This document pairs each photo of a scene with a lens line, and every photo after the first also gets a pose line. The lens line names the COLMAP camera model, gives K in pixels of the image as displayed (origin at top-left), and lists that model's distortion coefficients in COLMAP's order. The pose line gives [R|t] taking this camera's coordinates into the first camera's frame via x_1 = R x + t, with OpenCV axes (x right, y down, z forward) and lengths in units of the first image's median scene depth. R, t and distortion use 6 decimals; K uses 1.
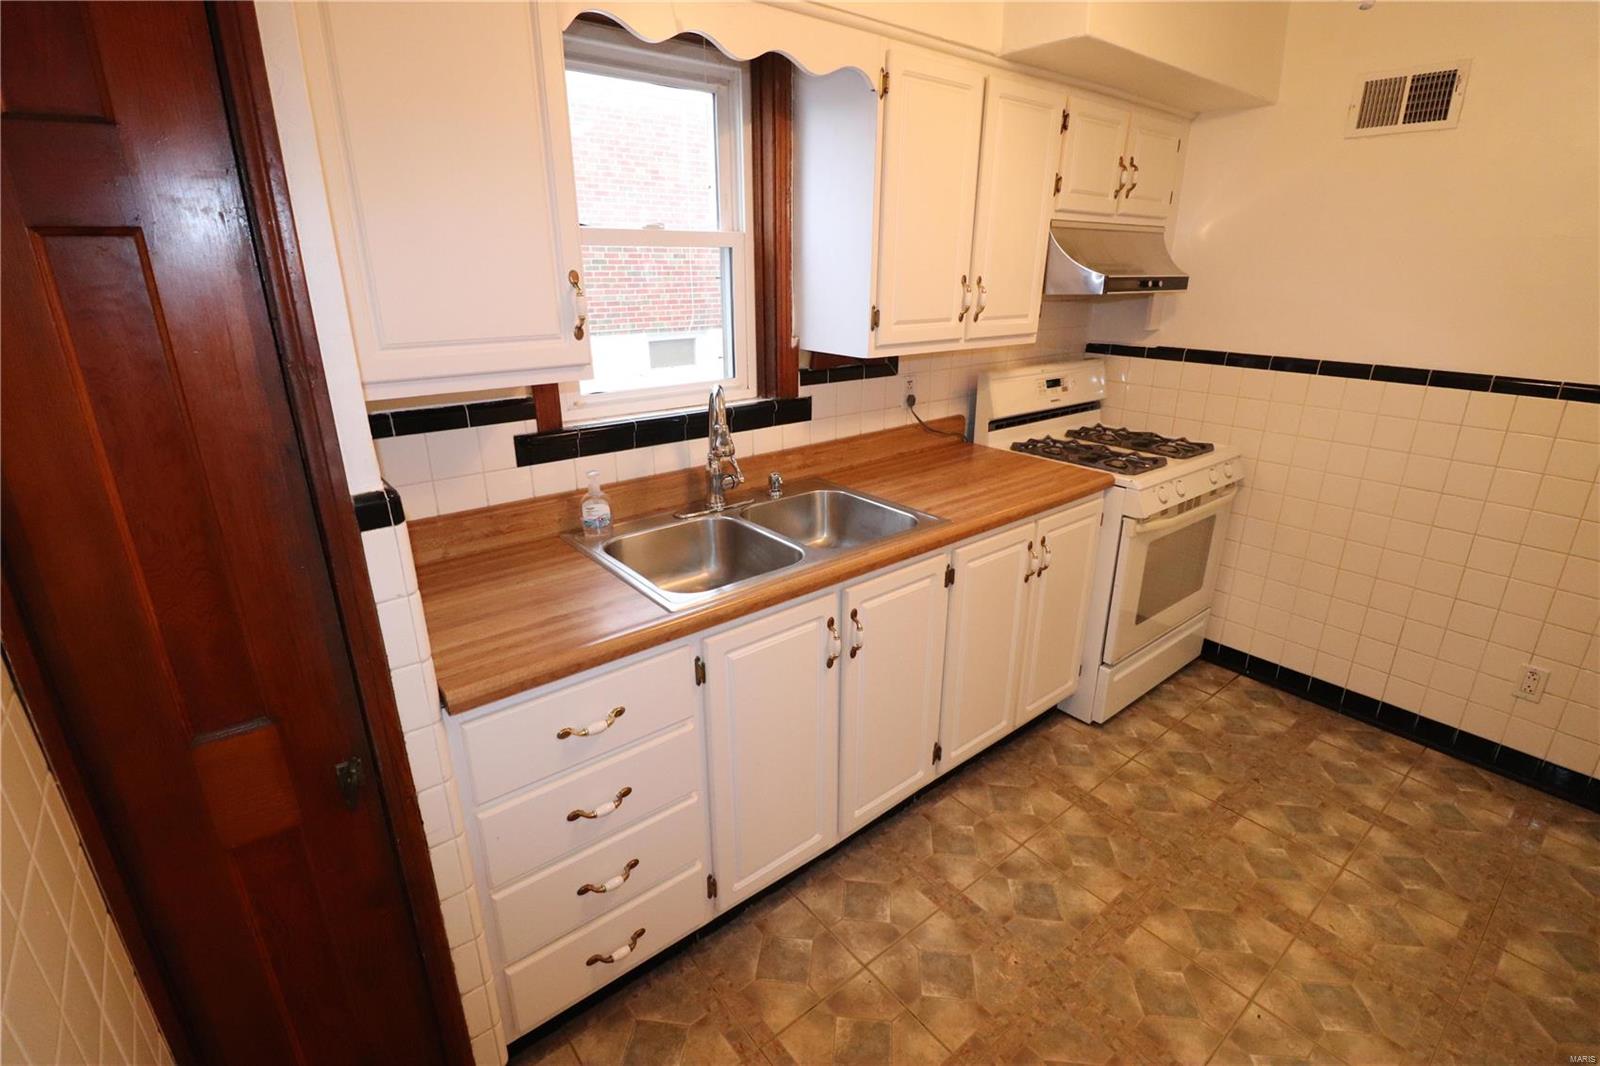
lens RADIAL K [[743.6, 0, 800.0], [0, 743.6, 533.0], [0, 0, 1]] dist [0.000081, -0.012514]
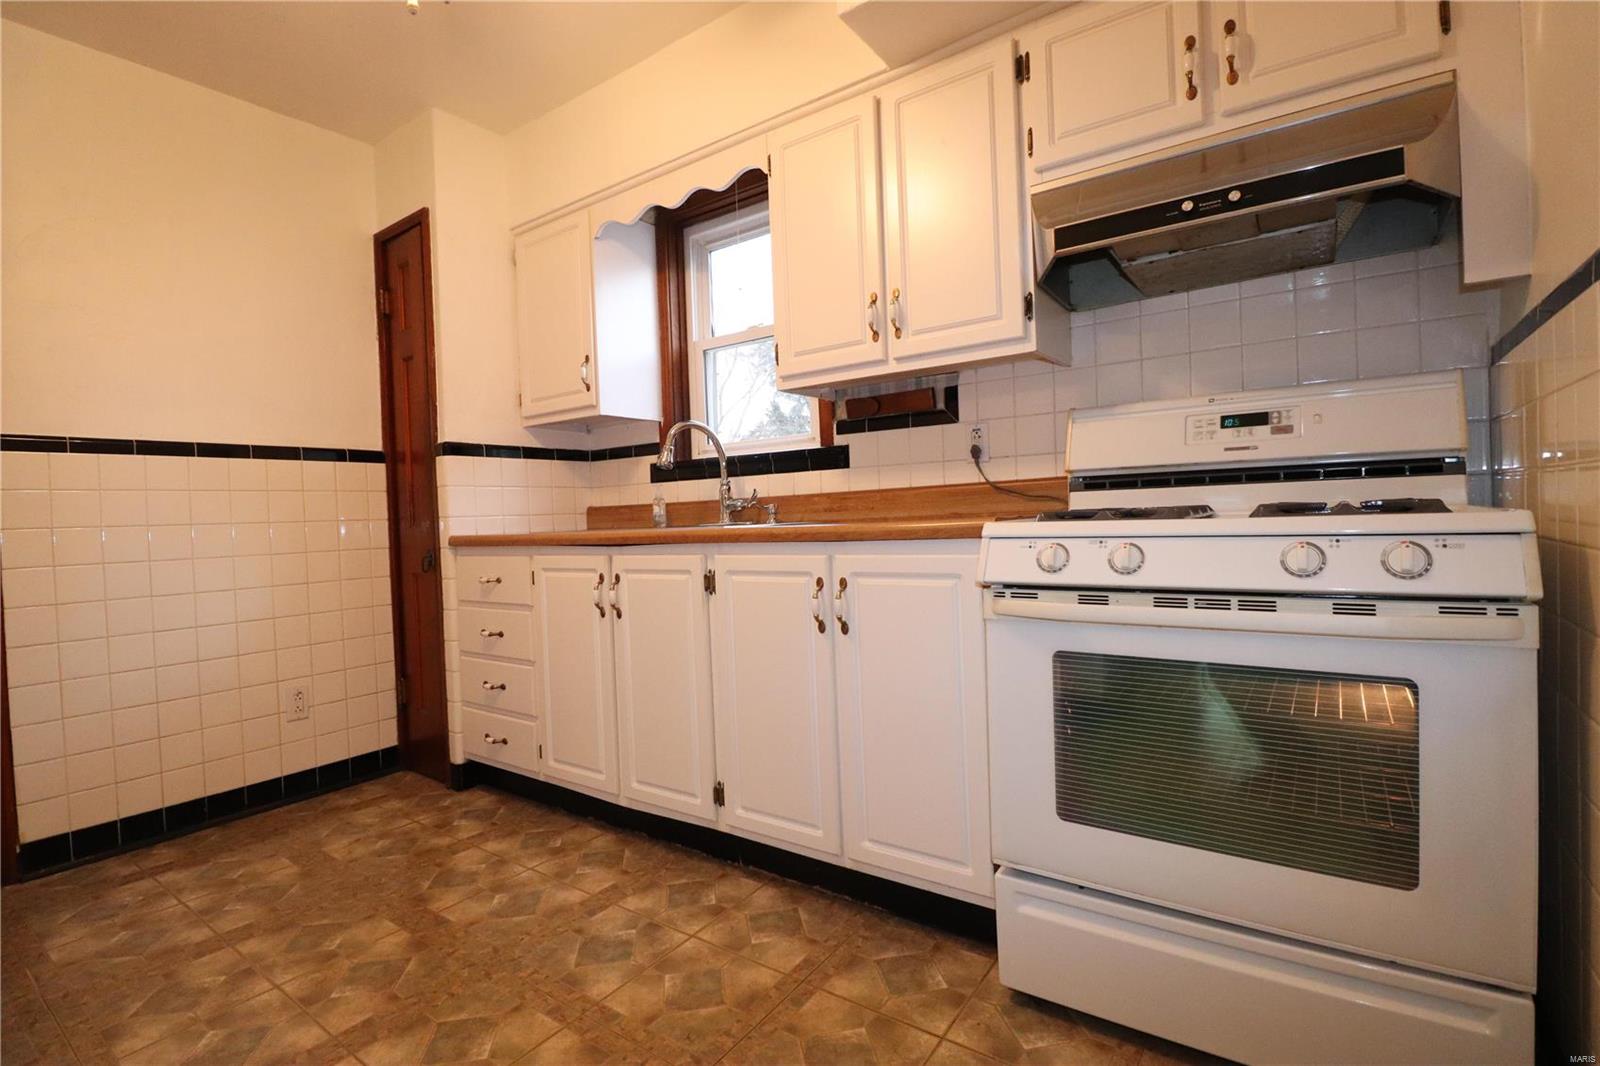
lens RADIAL K [[743.6, 0, 800.0], [0, 743.6, 533.0], [0, 0, 1]] dist [0.000081, -0.012514]
pose [[0.258908, 0.014061, -0.965800, 1.021331], [-0.290626, 0.954693, -0.064011, 0.020859], [0.921143, 0.297259, 0.251264, 0.723530]]
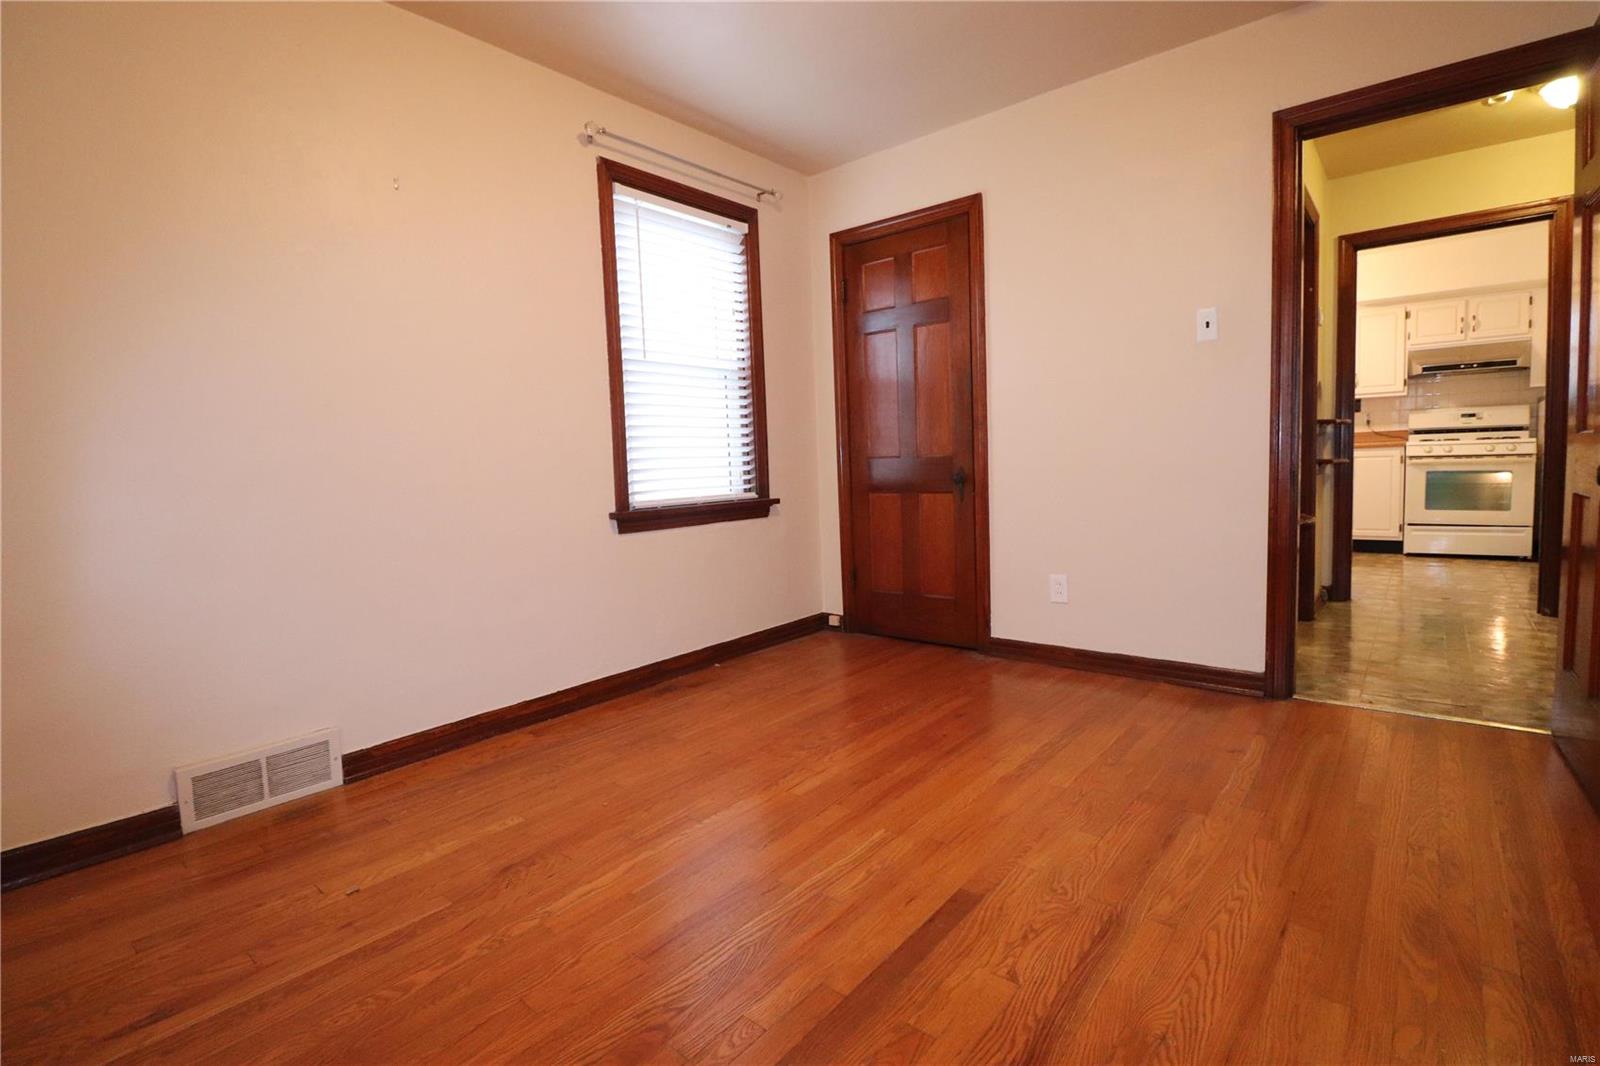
lens RADIAL K [[743.6, 0, 800.0], [0, 743.6, 533.0], [0, 0, 1]] dist [0.000081, -0.012514]
pose [[0.172379, 0.080769, -0.981714, 2.645988], [-0.298617, 0.954017, 0.026056, 0.791805], [0.938676, 0.288664, 0.188572, -1.350290]]
